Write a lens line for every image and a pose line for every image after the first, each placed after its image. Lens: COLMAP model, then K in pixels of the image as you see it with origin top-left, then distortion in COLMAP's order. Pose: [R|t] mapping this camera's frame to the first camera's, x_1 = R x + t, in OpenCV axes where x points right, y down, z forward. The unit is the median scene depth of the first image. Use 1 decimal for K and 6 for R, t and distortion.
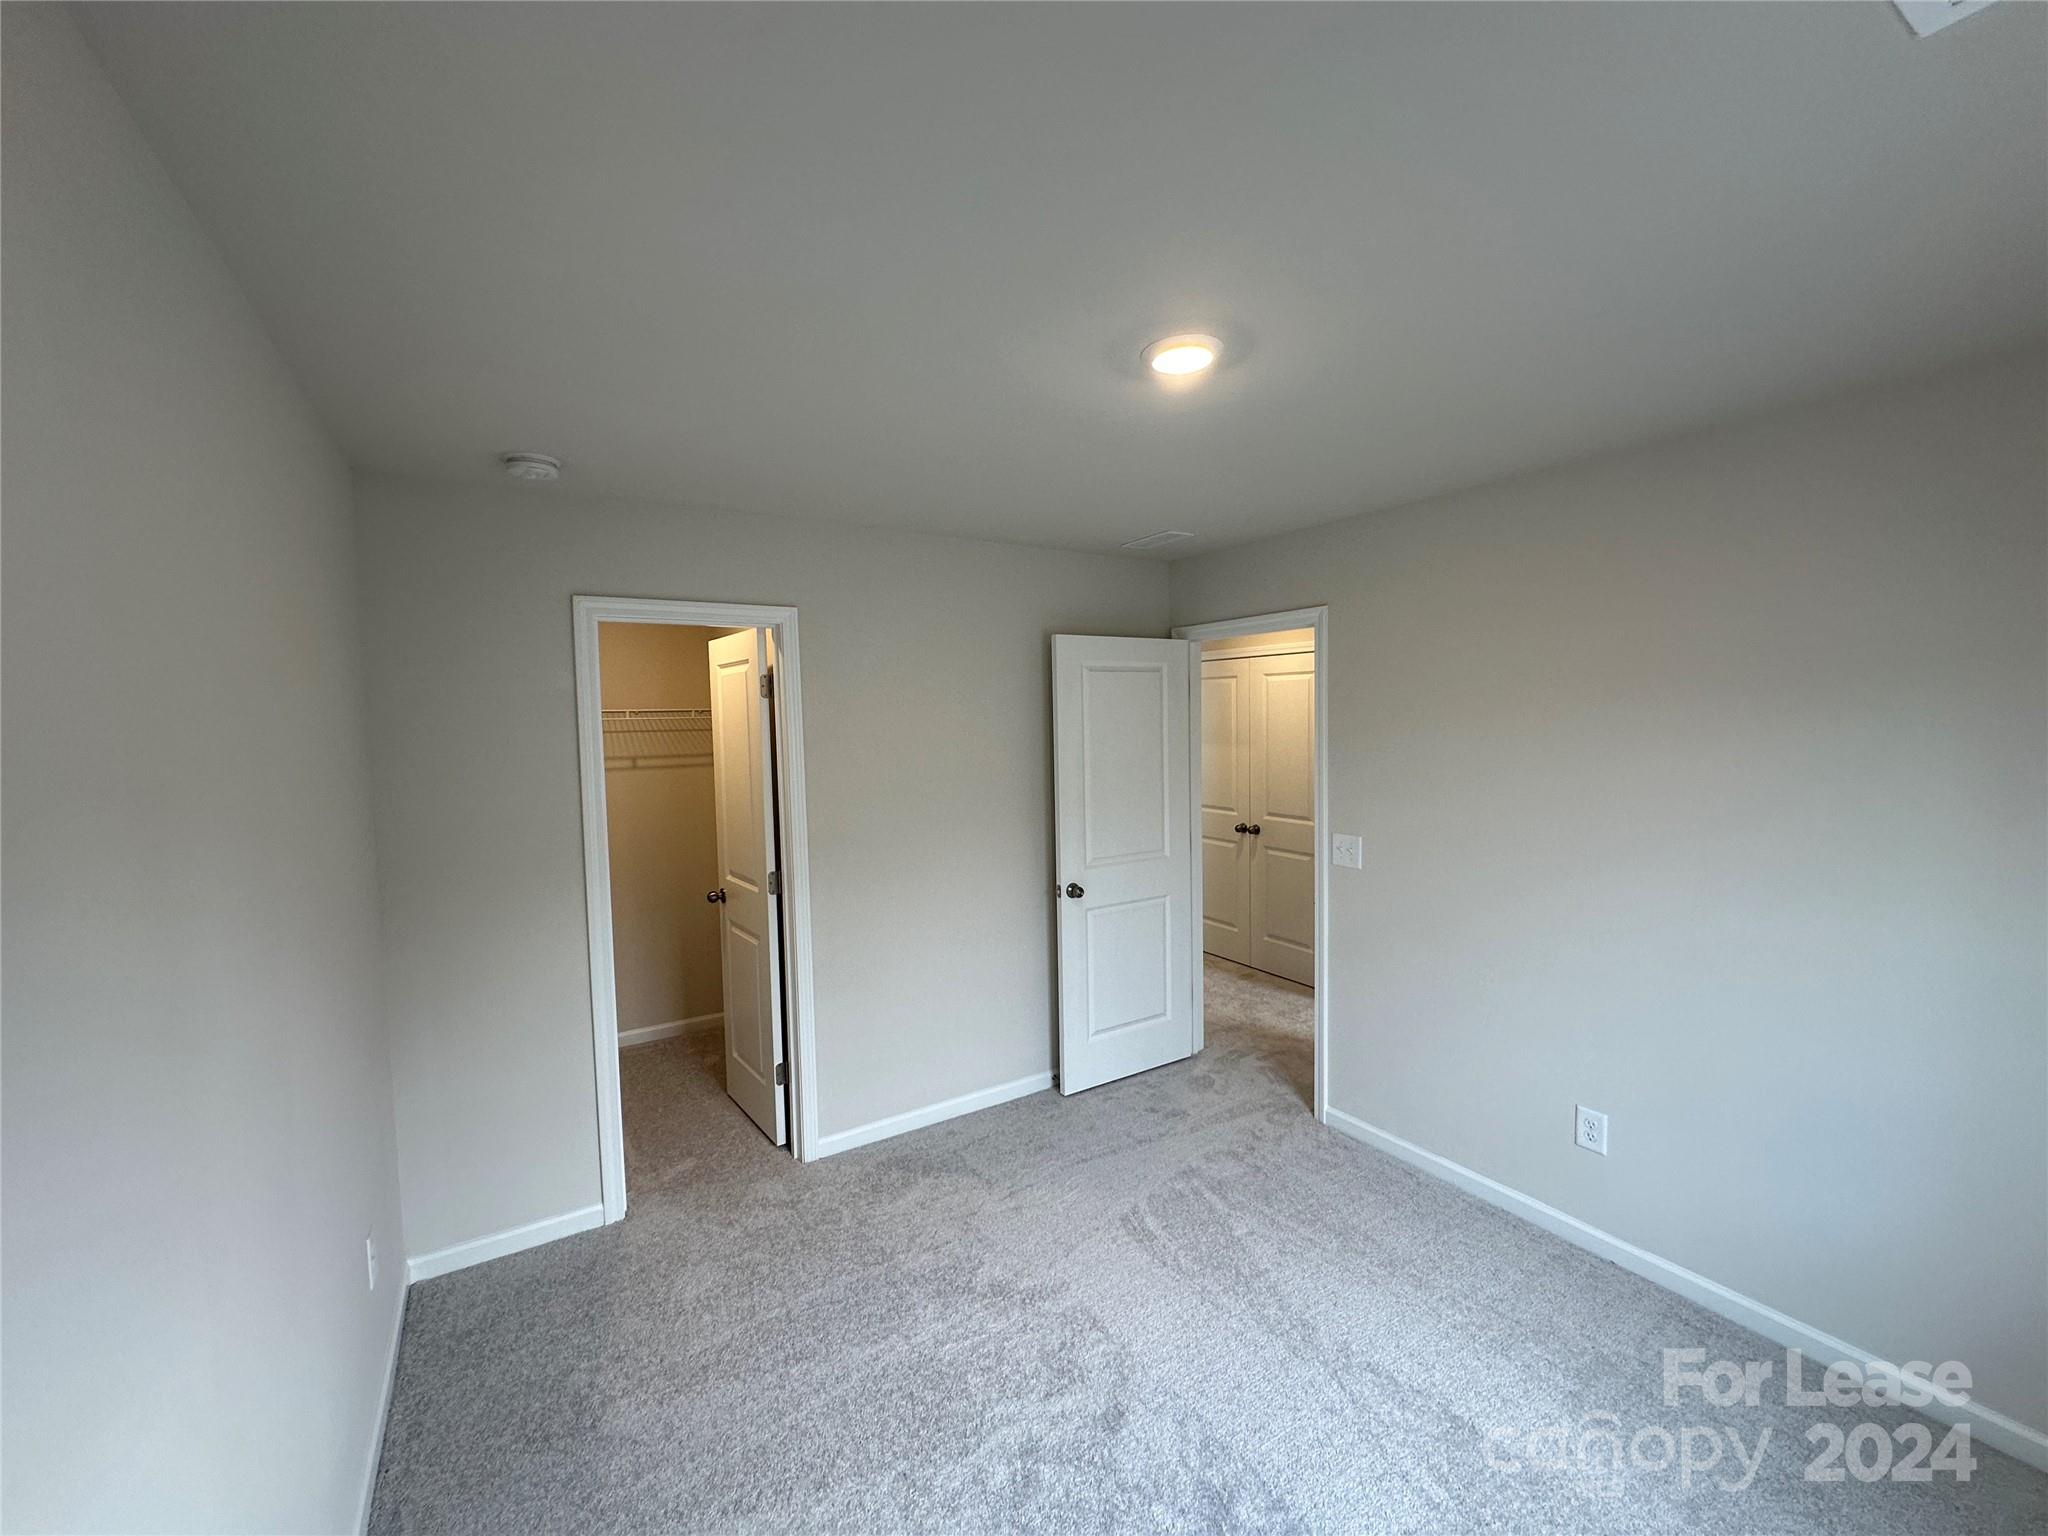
lens RADIAL K [[820.7, 0, 1022.2], [0, 820.7, 764.3], [0, 0, 1]] dist [-0.000544, 0.000730]
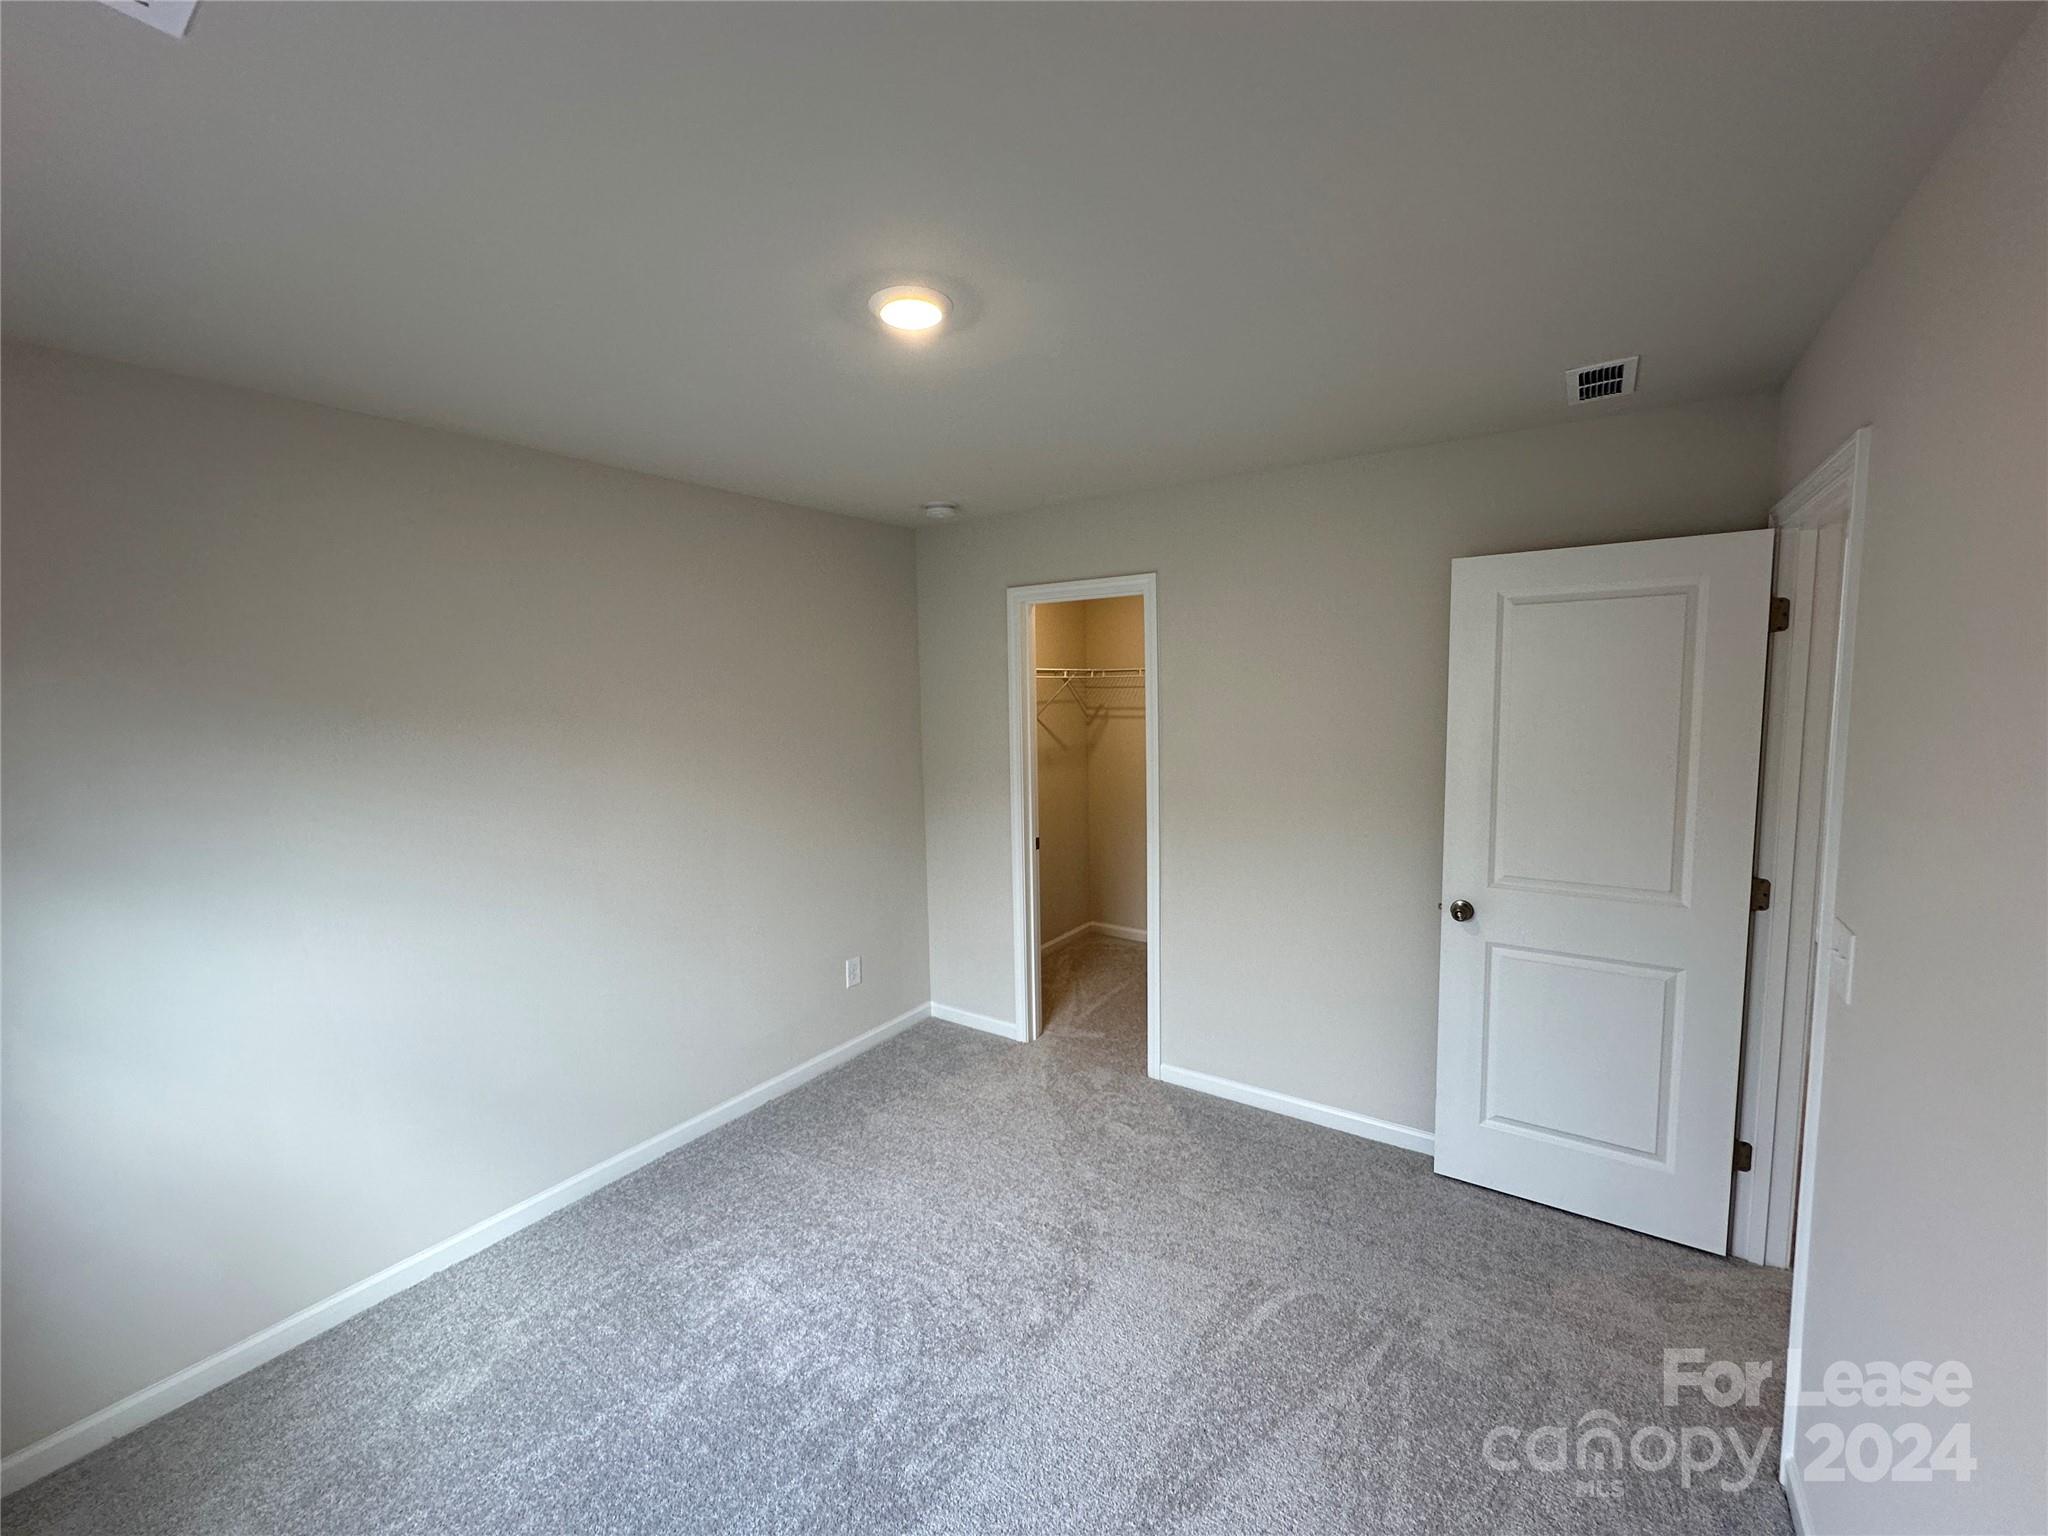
lens RADIAL K [[820.7, 0, 1022.6], [0, 820.7, 768.4], [0, 0, 1]] dist [-0.000544, 0.000730]
pose [[0.396212, 0.101041, -0.912582, 0.601868], [-0.040632, 0.994882, 0.092512, -0.026087], [0.917259, 0.000426, 0.398290, 0.372878]]
